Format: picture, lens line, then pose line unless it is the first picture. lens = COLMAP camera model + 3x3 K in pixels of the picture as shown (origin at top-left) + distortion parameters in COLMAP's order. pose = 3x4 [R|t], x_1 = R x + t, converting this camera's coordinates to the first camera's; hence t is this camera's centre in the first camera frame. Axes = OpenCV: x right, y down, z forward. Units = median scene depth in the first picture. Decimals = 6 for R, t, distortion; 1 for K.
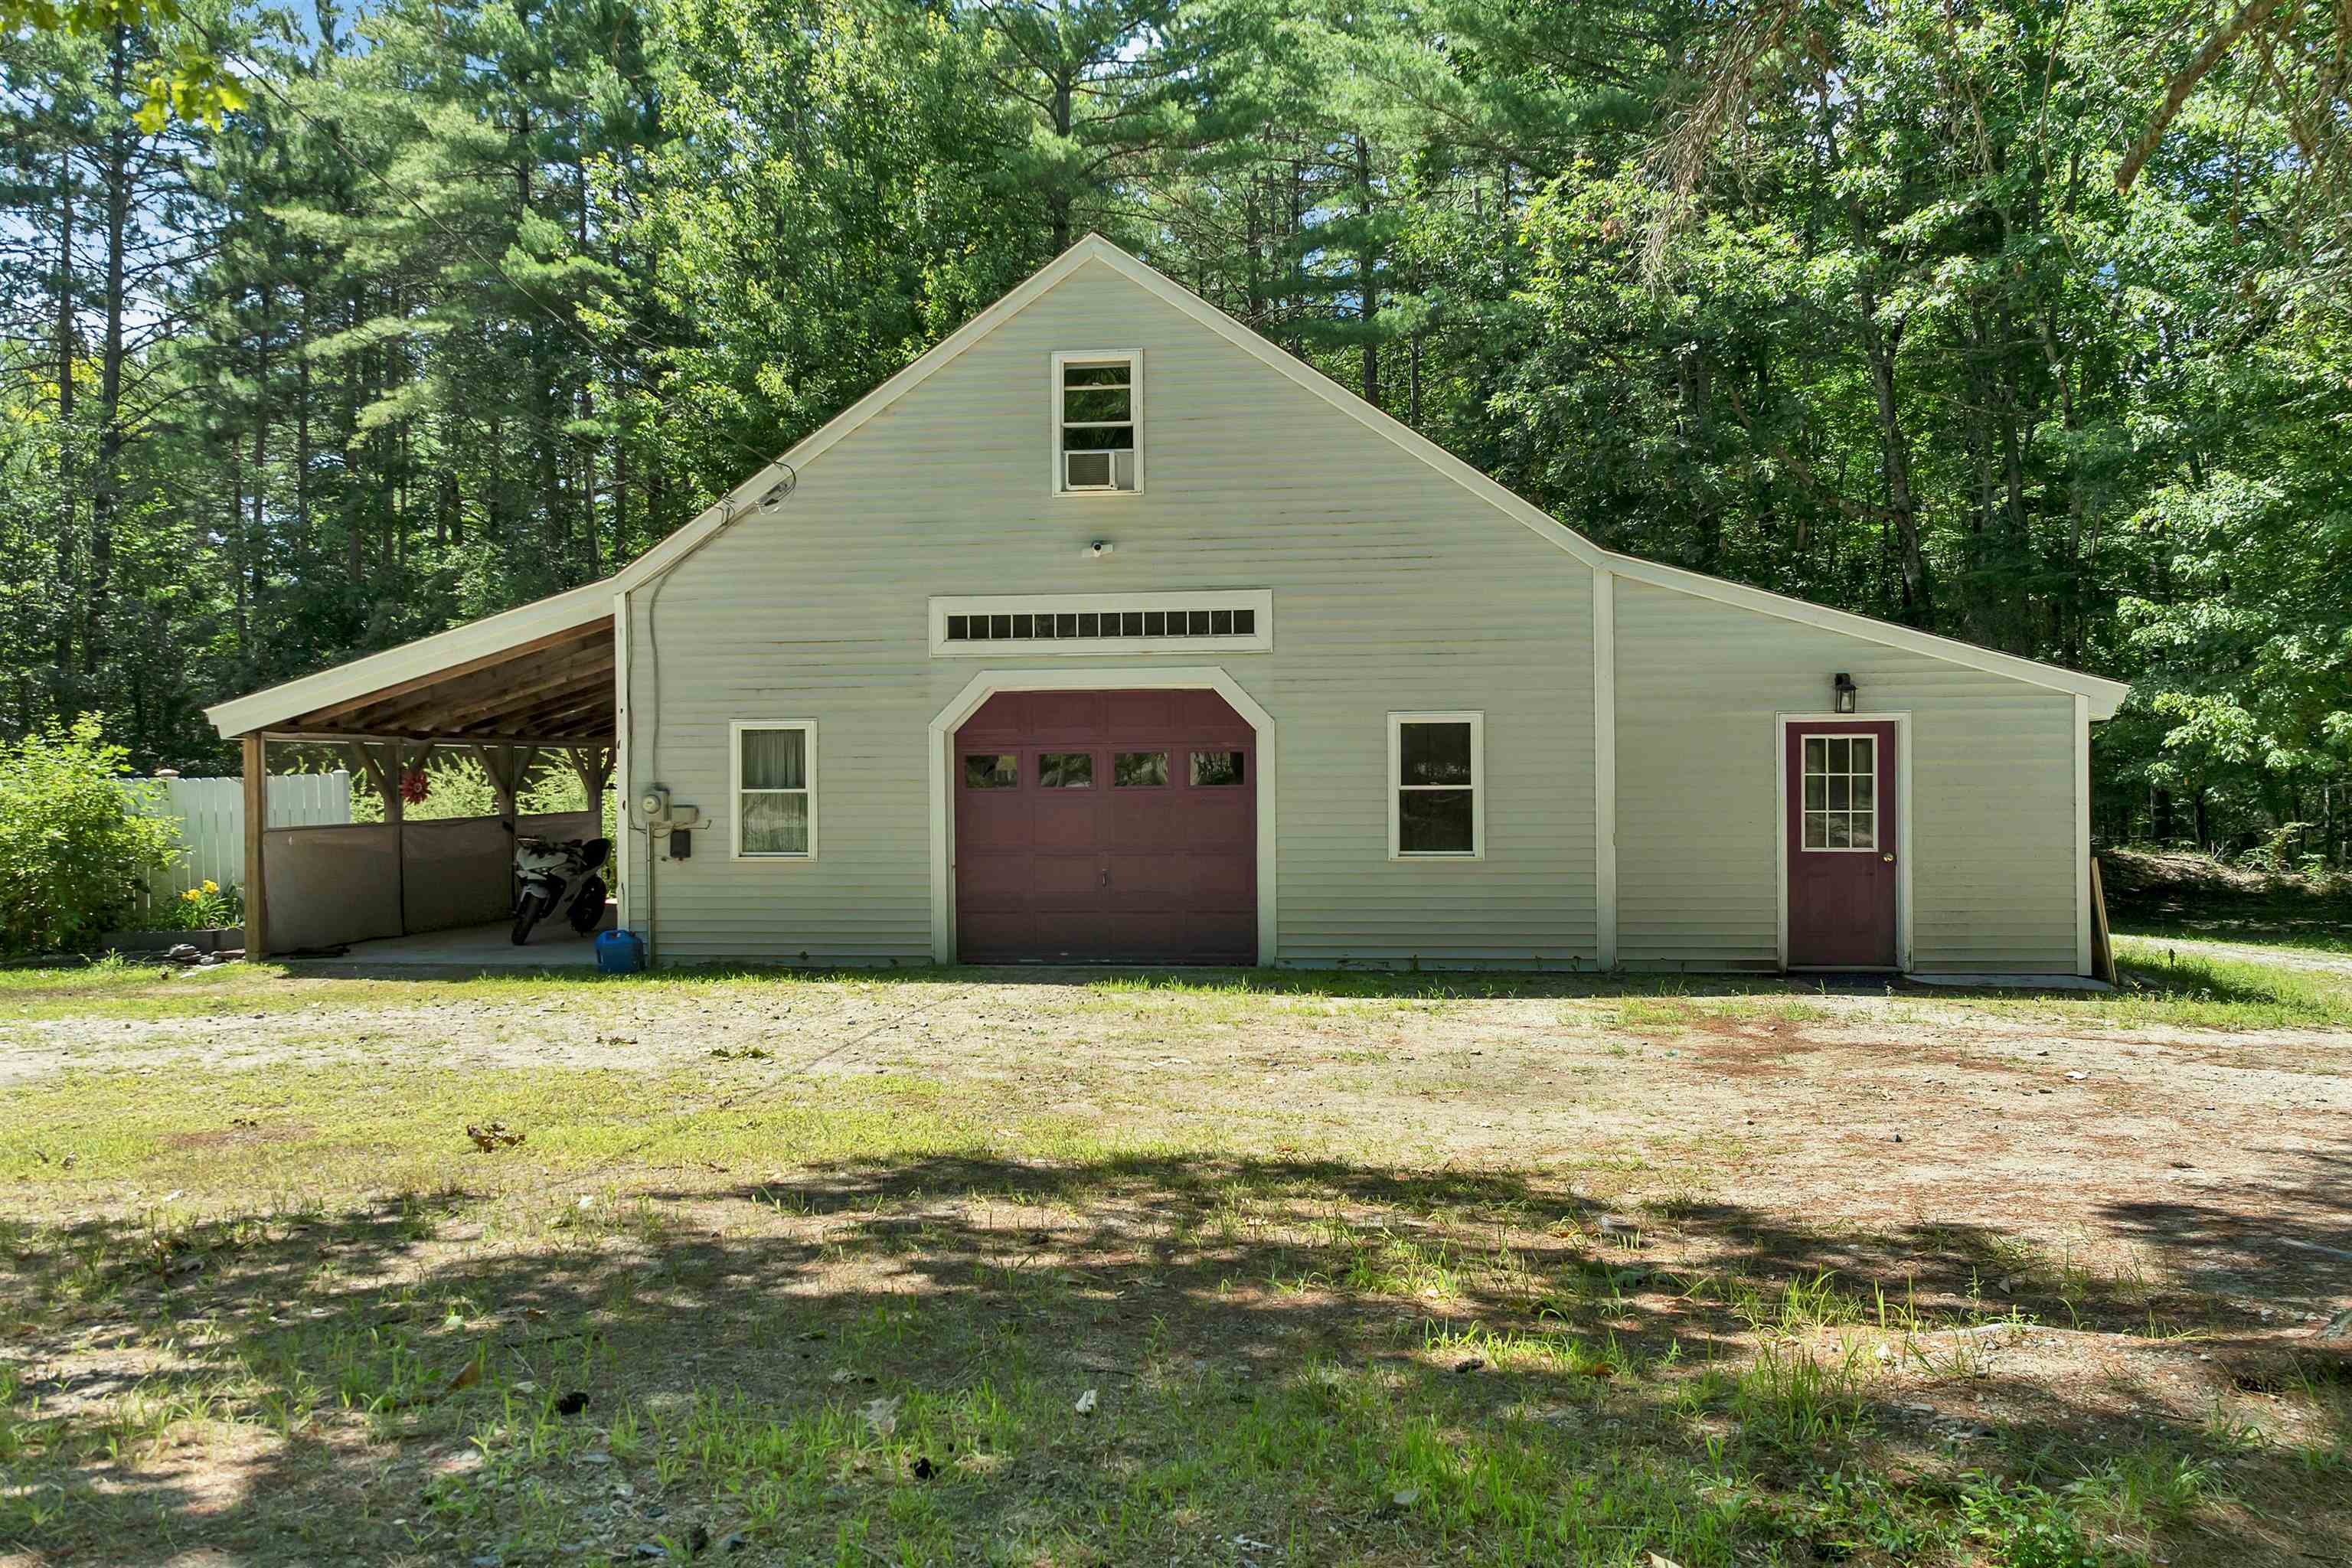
lens RADIAL K [[1711.4, 0, 1175.7], [0, 1711.4, 770.9], [0, 0, 1]] dist [-0.026000, -0.012962]
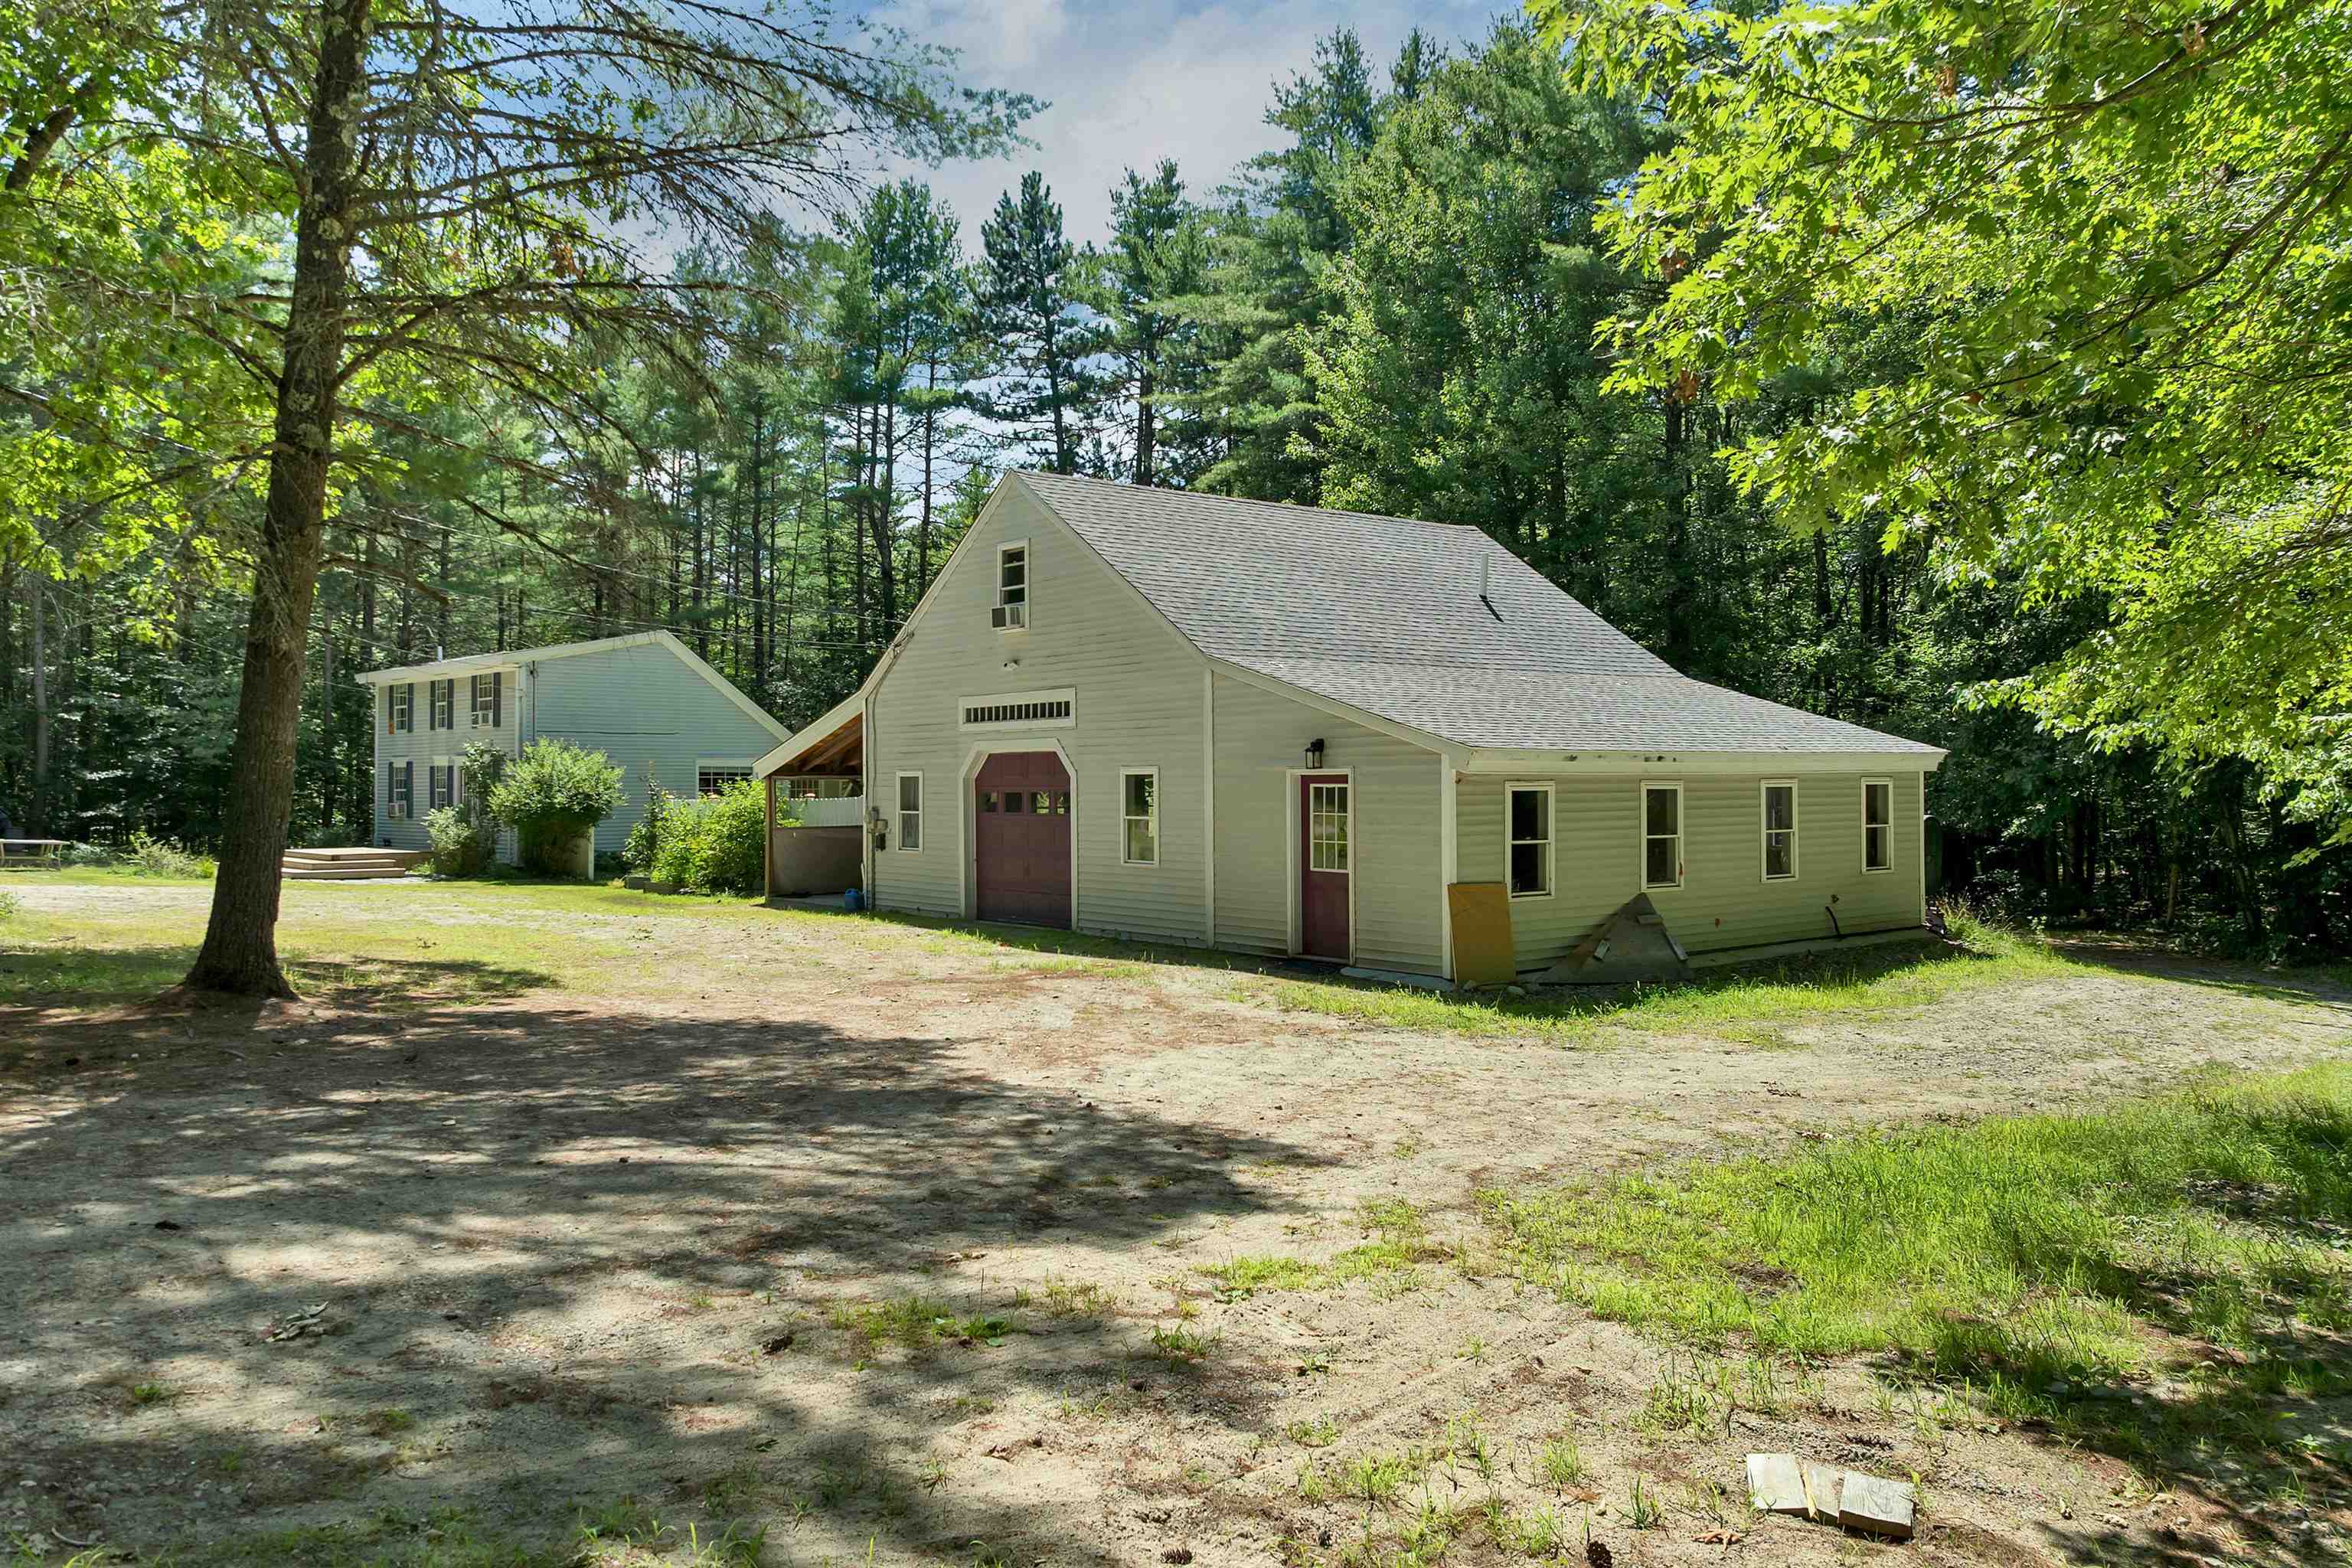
lens RADIAL K [[1711.4, 0, 1178.2], [0, 1711.4, 787.5], [0, 0, 1]] dist [-0.026000, -0.012962]
pose [[0.714486, 0.009527, -0.699585, 1.174797], [-0.015740, 0.999873, -0.002459, -0.013171], [0.699473, 0.012768, 0.714545, -0.037178]]
